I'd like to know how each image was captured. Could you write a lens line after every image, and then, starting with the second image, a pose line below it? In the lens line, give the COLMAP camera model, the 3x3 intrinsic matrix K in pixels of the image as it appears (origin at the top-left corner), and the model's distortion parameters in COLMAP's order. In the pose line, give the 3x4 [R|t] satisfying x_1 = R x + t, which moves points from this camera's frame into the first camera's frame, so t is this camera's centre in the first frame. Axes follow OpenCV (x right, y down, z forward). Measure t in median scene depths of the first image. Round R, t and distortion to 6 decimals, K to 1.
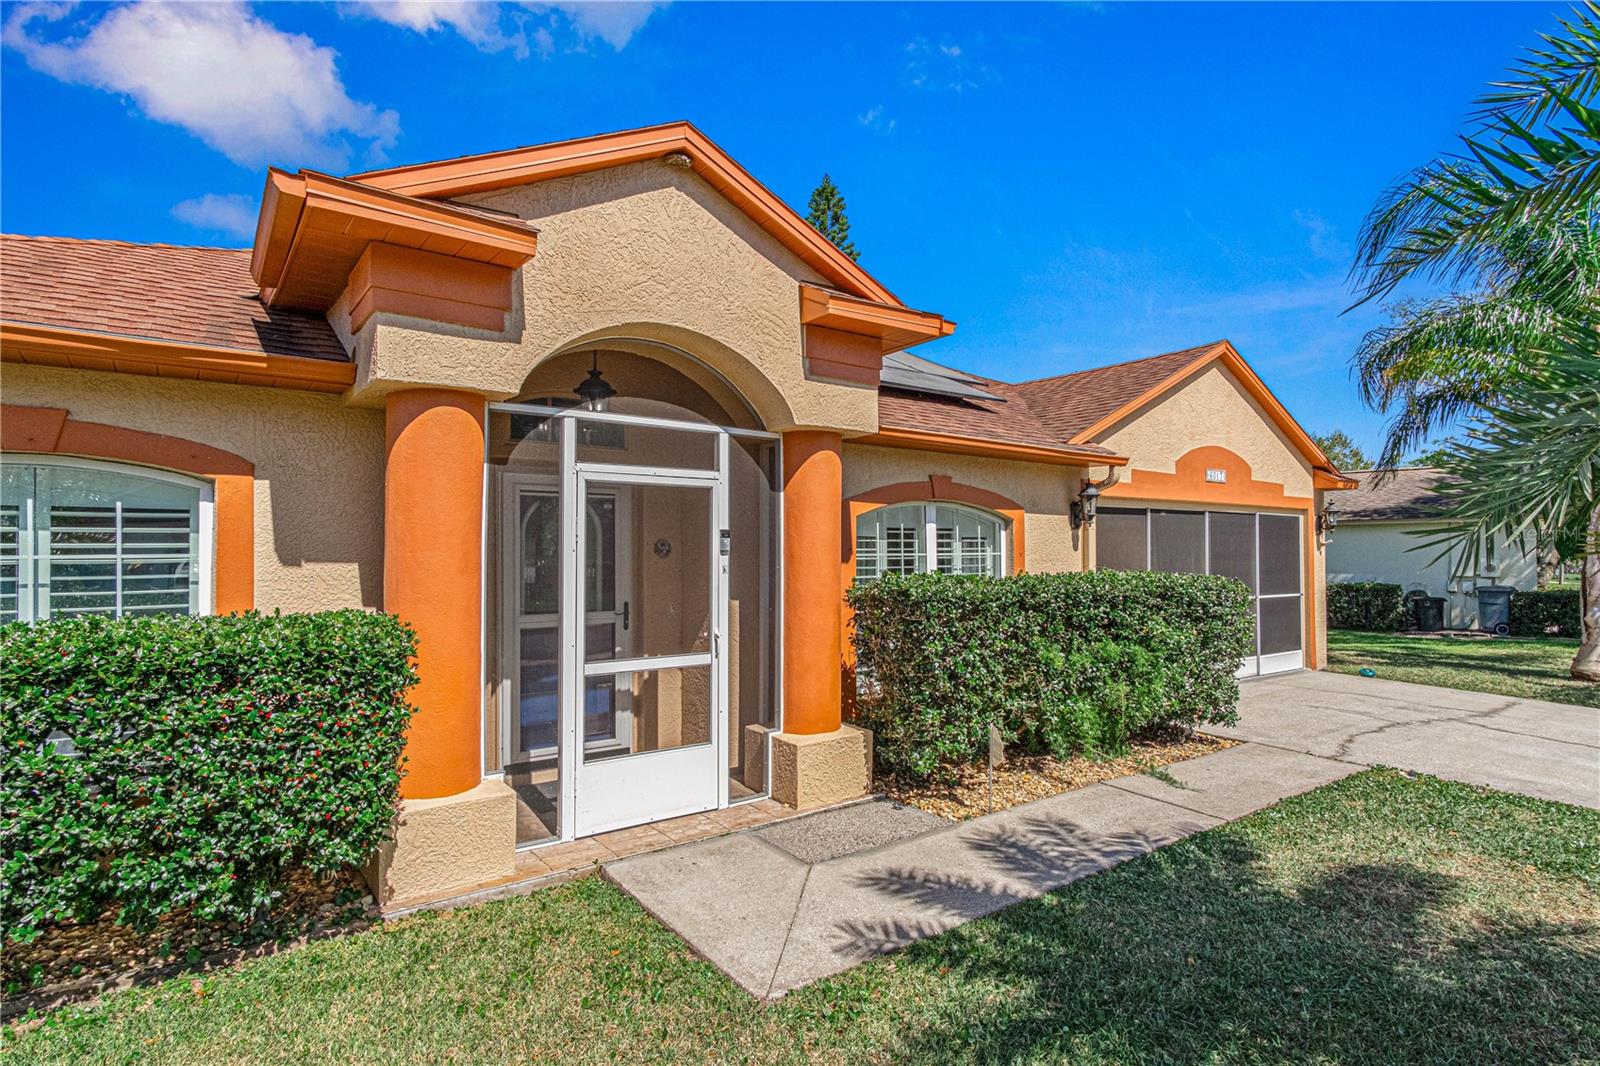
lens RADIAL K [[868.5, 0, 840.9], [0, 868.5, 527.9], [0, 0, 1]] dist [0.008592, 0.000700]
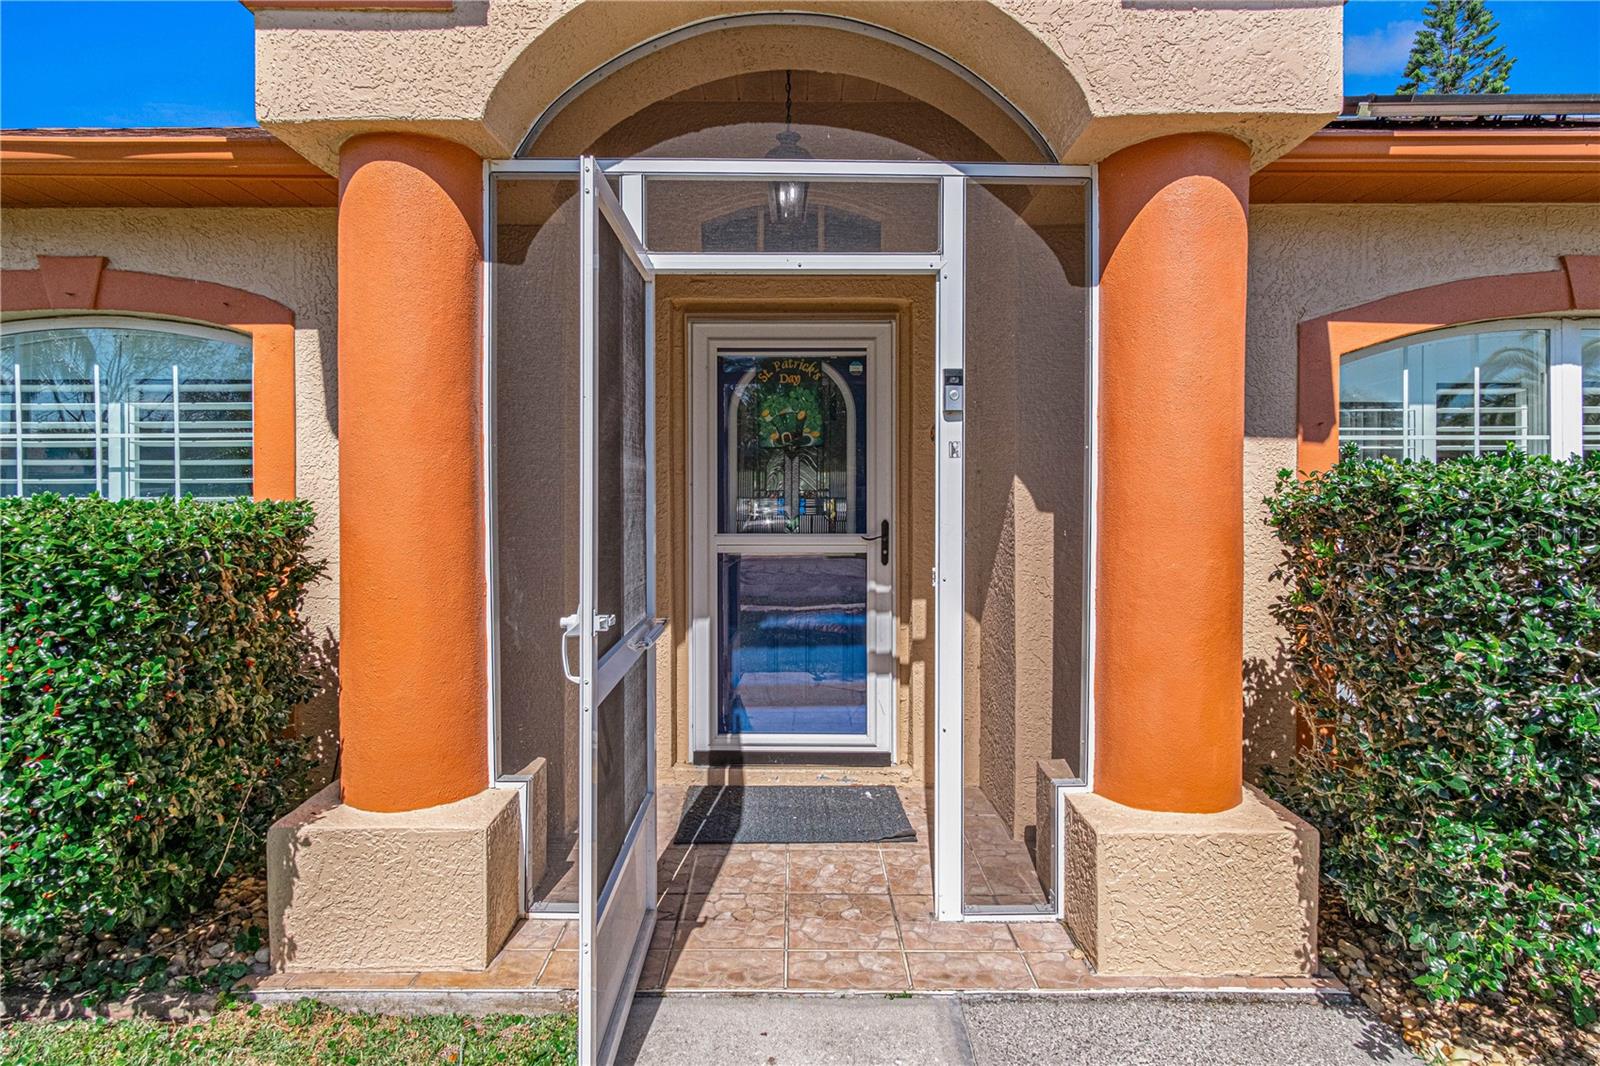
lens RADIAL K [[868.5, 0, 778.6], [0, 868.5, 508.5], [0, 0, 1]] dist [0.008592, 0.000700]
pose [[0.775305, 0.008732, -0.631526, 0.100587], [0.016730, 0.999270, 0.034356, 0.060675], [0.631365, -0.037202, 0.774593, 0.523396]]
